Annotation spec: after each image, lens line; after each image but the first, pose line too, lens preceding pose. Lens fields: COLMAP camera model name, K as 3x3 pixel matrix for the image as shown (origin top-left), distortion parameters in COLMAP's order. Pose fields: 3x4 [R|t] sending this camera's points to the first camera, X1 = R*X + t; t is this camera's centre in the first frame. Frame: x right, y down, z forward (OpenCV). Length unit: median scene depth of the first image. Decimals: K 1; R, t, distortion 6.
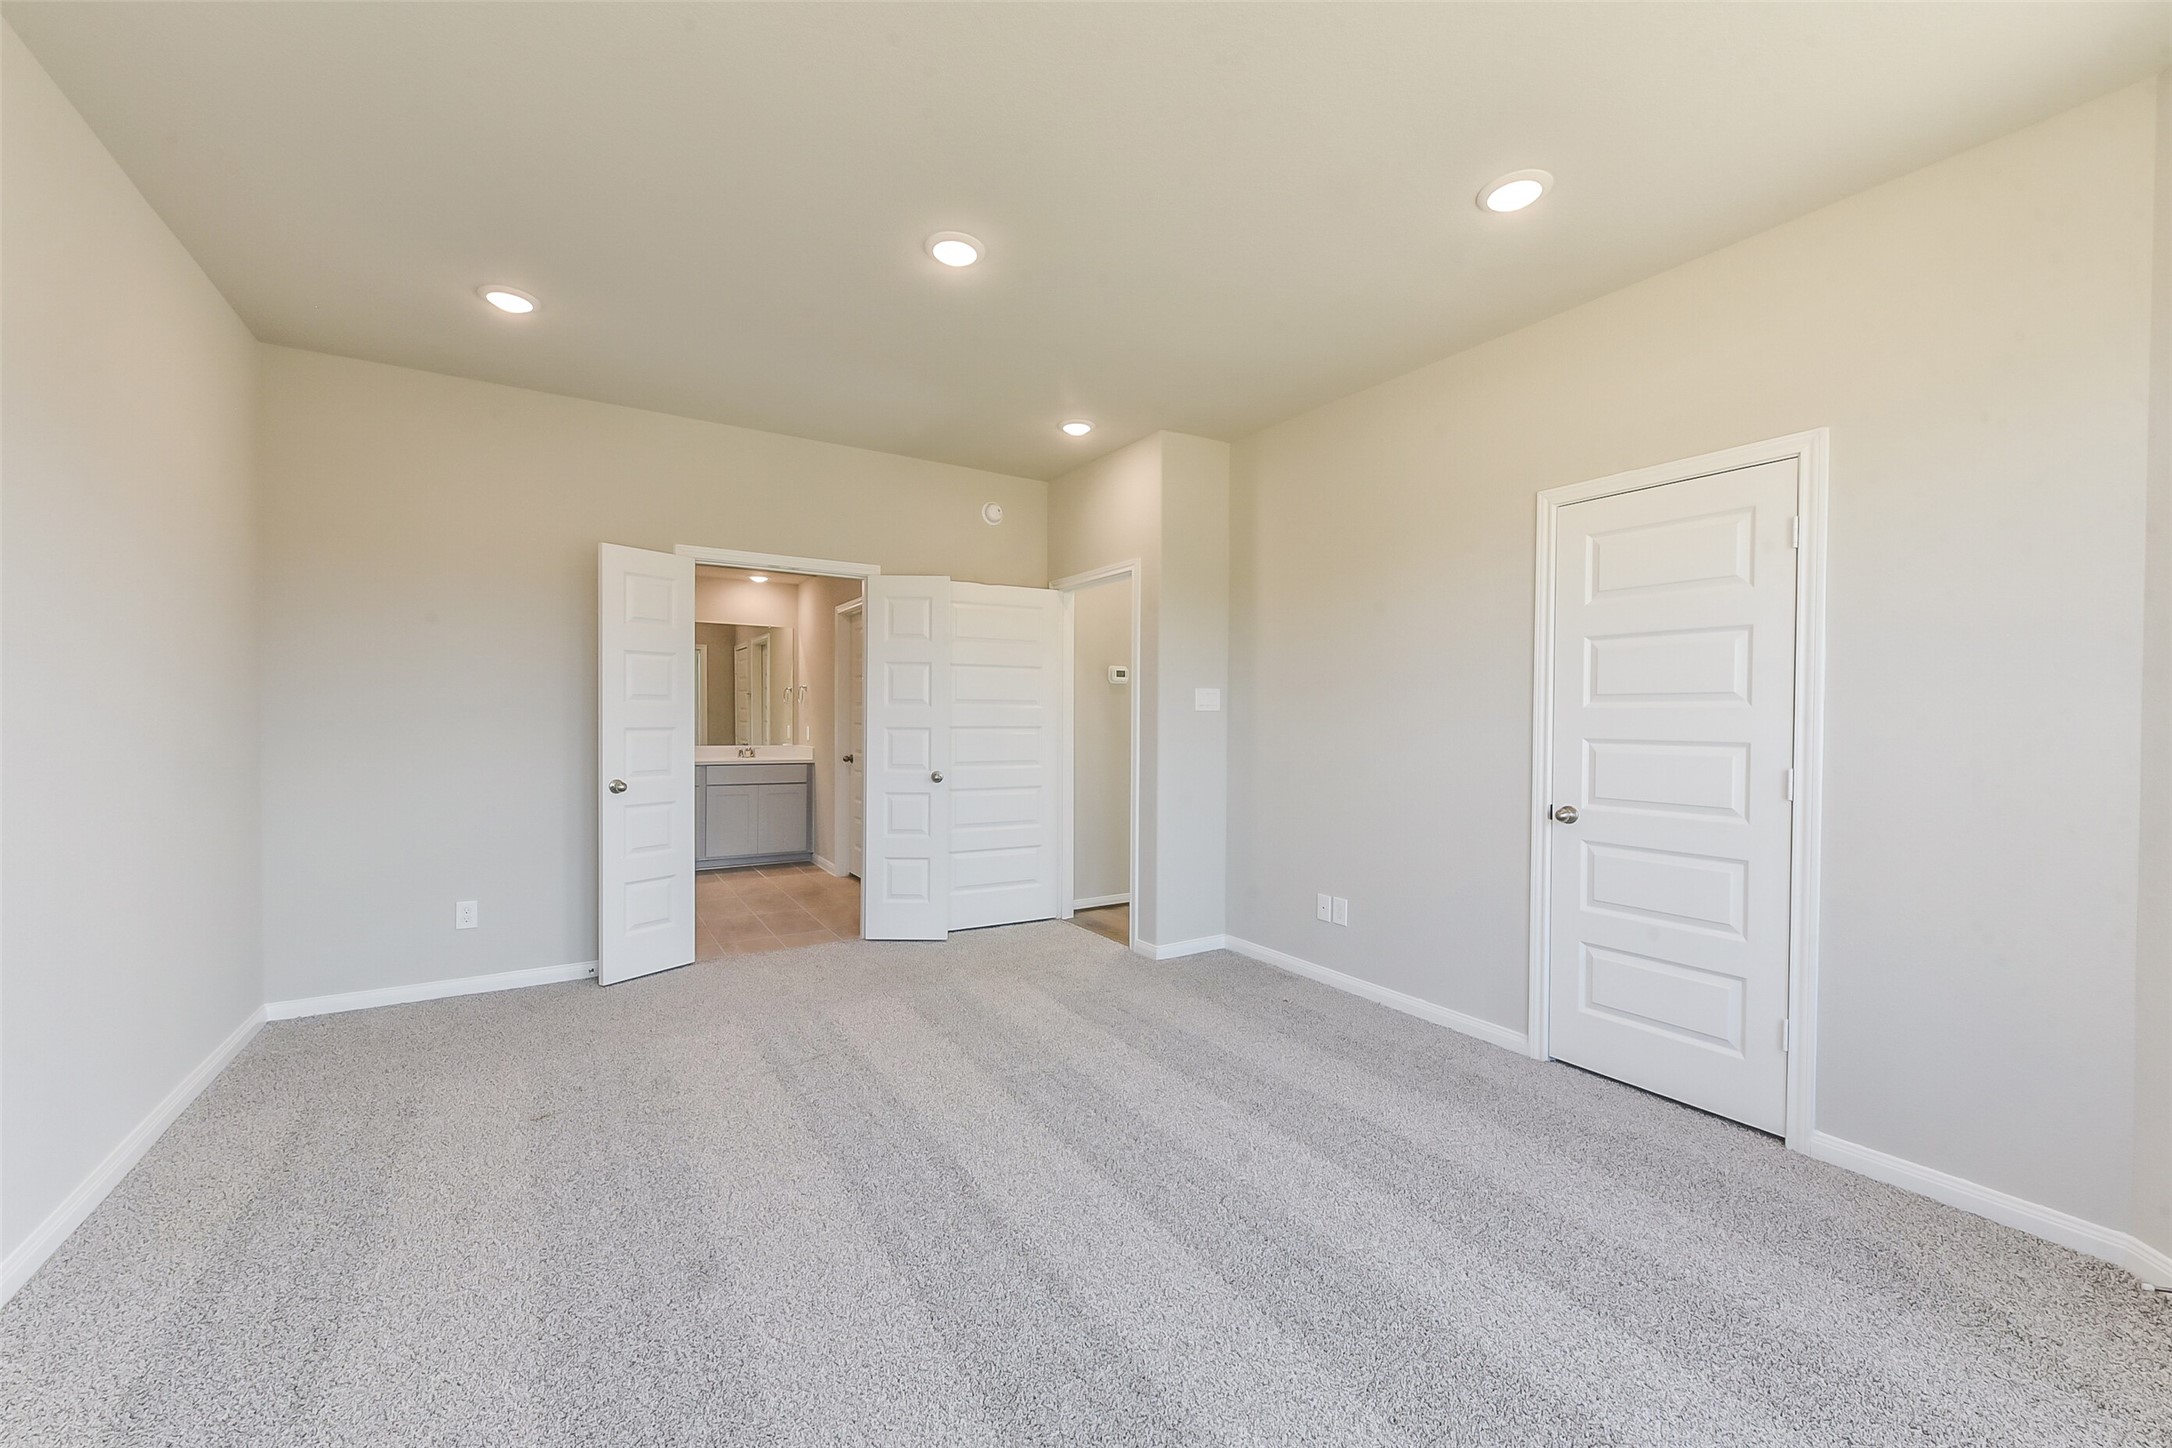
lens RADIAL K [[850.3, 0, 1084.5], [0, 850.3, 733.0], [0, 0, 1]] dist [-0.000498, -0.001513]
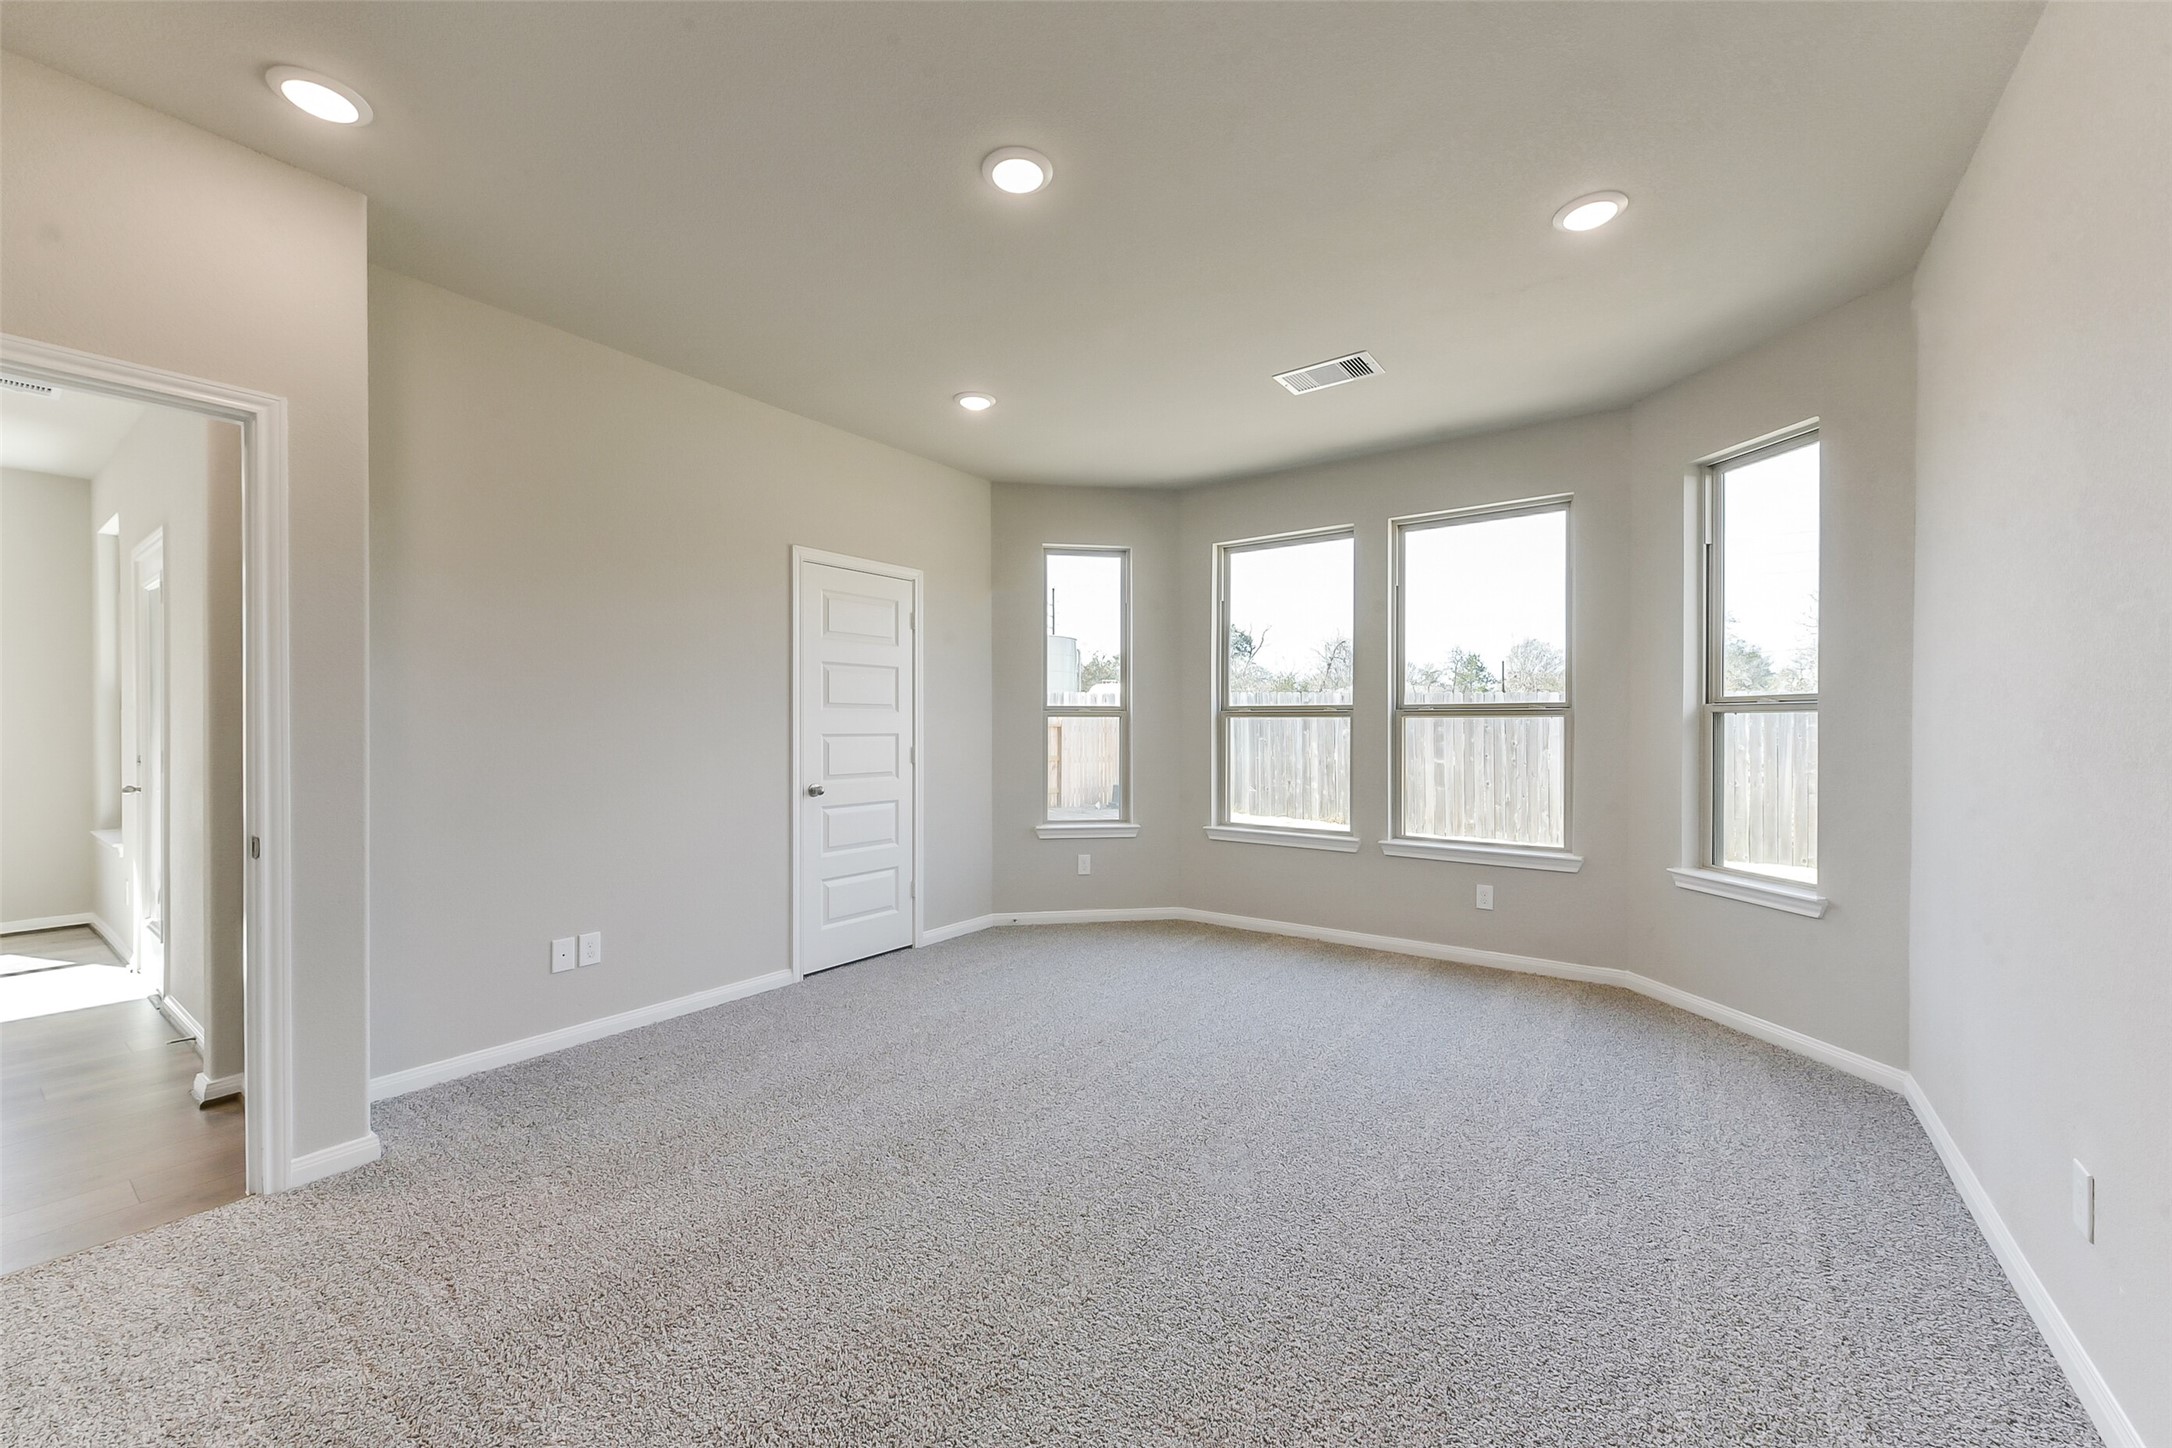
lens RADIAL K [[850.3, 0, 1081.0], [0, 850.3, 723.8], [0, 0, 1]] dist [-0.000498, -0.001513]
pose [[-0.378953, -0.009683, 0.925365, -0.869052], [0.014990, 0.999750, 0.016600, -0.026691], [-0.925295, 0.020162, -0.378713, 1.139484]]
